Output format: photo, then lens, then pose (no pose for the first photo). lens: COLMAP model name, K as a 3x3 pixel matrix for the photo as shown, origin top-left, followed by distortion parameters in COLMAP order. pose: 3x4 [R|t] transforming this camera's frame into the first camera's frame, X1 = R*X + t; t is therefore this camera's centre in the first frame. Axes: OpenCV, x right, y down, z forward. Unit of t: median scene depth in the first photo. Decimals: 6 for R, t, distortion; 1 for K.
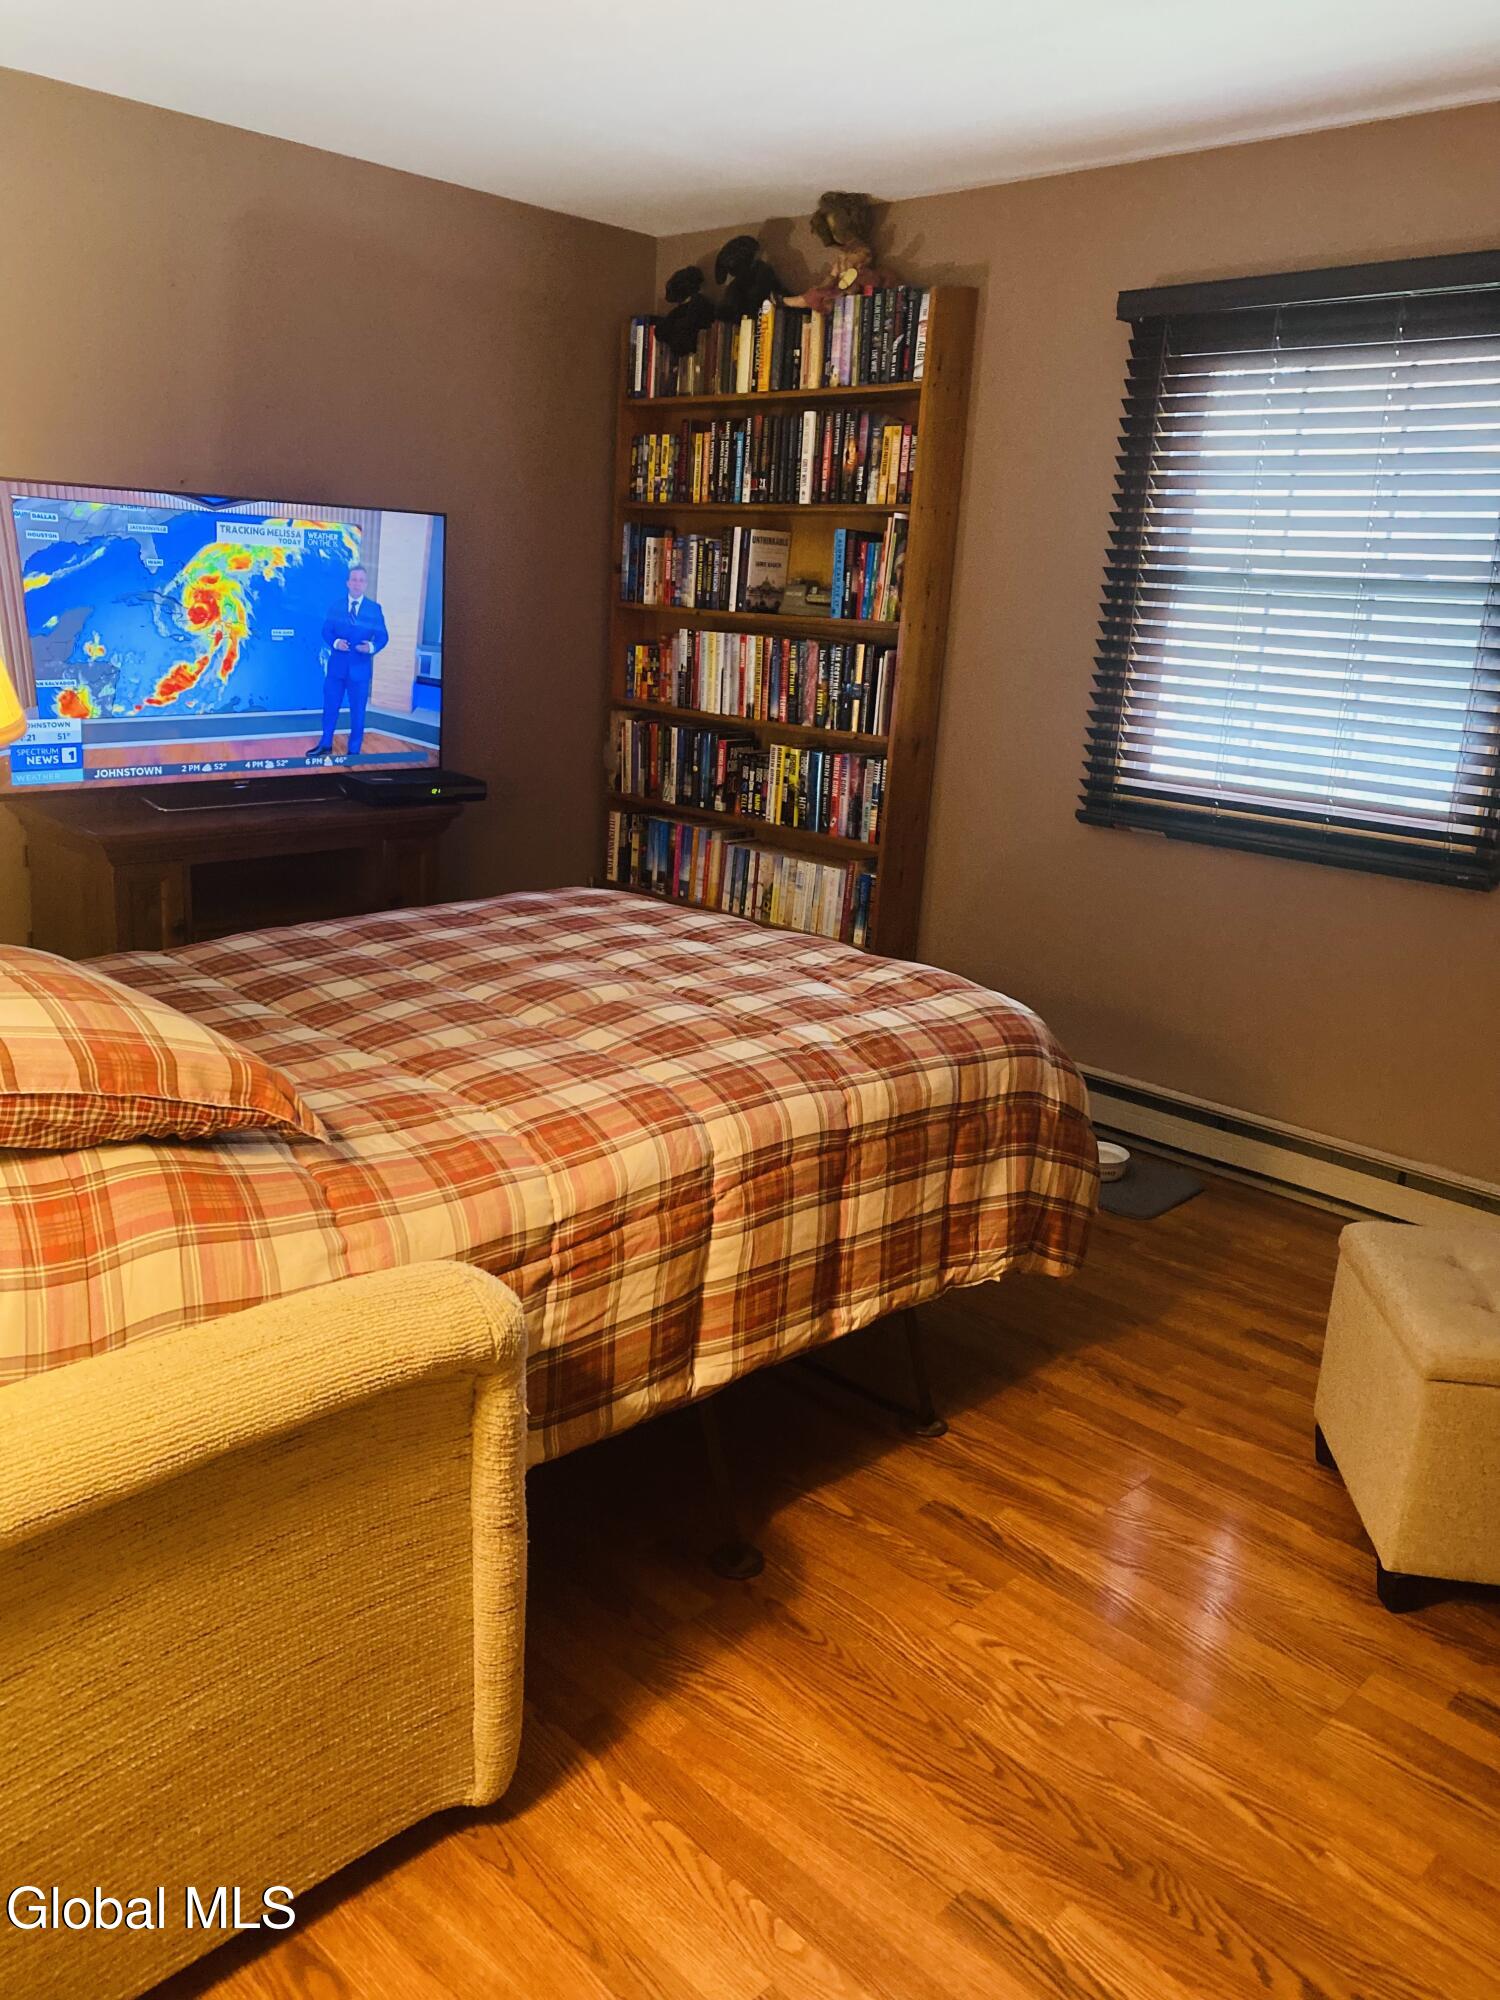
lens RADIAL K [[1521.4, 0, 767.5], [0, 1521.4, 988.5], [0, 0, 1]] dist [0.020258, -0.032610]
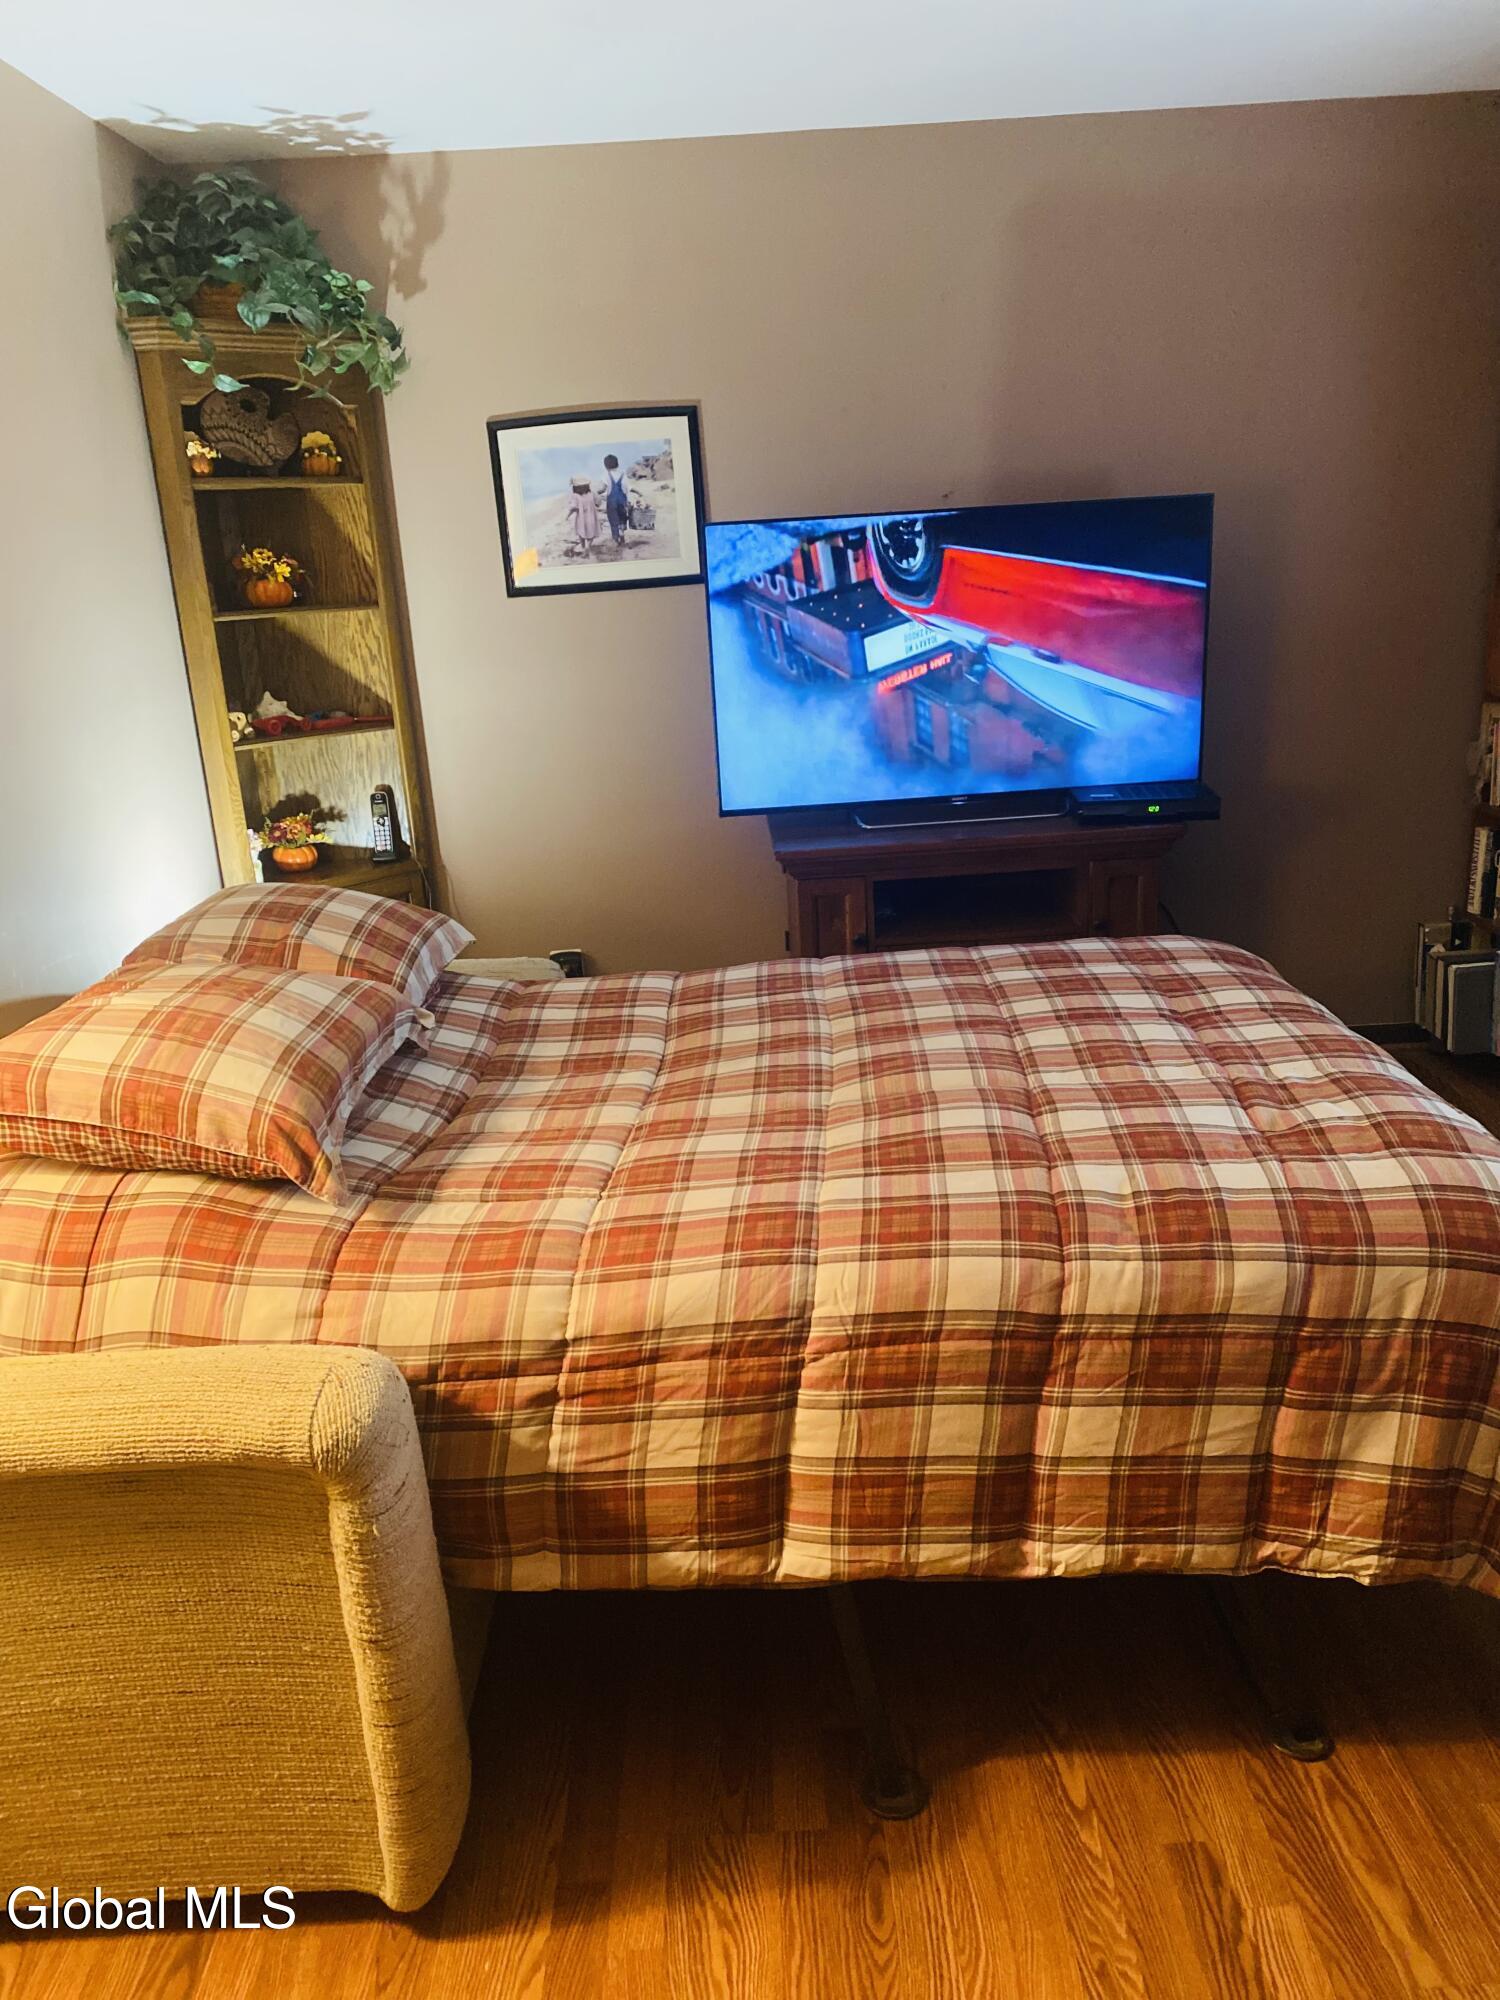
lens RADIAL K [[1521.4, 0, 736.7], [0, 1521.4, 994.1], [0, 0, 1]] dist [0.020258, -0.032610]
pose [[0.702974, 0.112881, -0.702201, 0.478895], [-0.095505, 0.993365, 0.064076, -0.104133], [0.704774, 0.022019, 0.709090, 0.369517]]
